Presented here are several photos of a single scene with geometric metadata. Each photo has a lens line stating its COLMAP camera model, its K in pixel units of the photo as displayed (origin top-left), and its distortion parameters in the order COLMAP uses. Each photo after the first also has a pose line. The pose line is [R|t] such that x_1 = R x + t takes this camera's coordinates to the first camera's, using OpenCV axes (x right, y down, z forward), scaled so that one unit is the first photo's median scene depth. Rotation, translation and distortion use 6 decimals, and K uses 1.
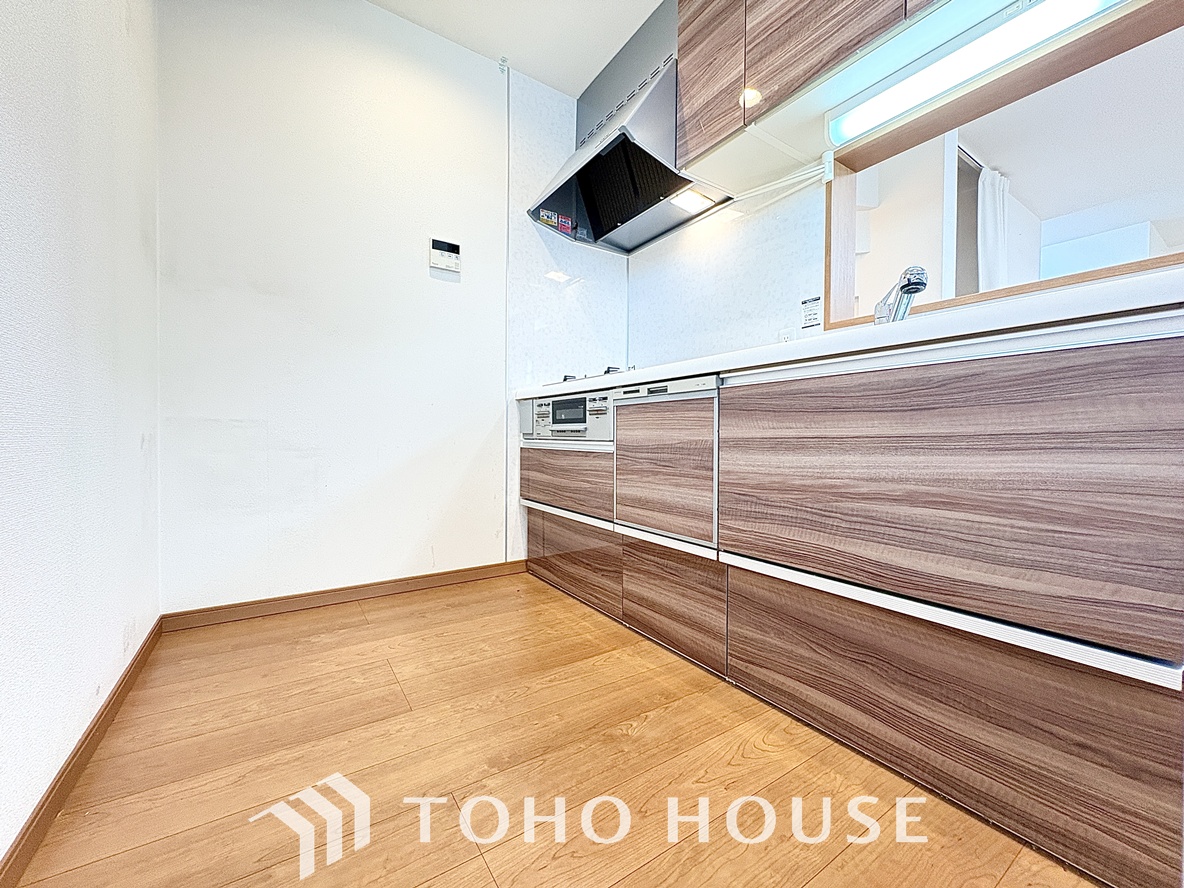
lens RADIAL K [[474.3, 0, 592.0], [0, 474.3, 444.0], [0, 0, 1]] dist [-0.000223, 0.000122]
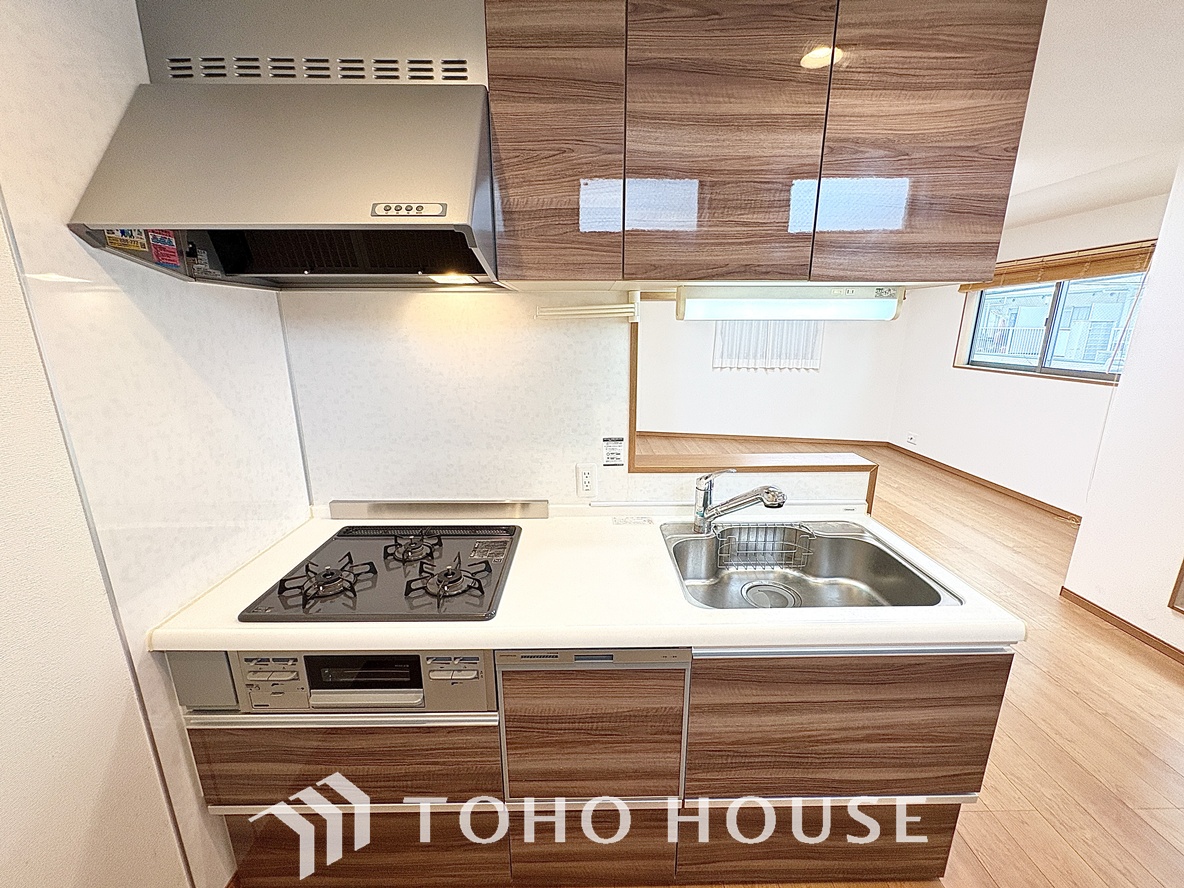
lens RADIAL K [[474.3, 0, 592.0], [0, 474.3, 444.0], [0, 0, 1]] dist [-0.000223, 0.000122]
pose [[0.544291, -0.212967, 0.811414, -0.495971], [0.017900, 0.969968, 0.242574, -0.760252], [-0.838705, -0.117507, 0.531757, 0.753630]]
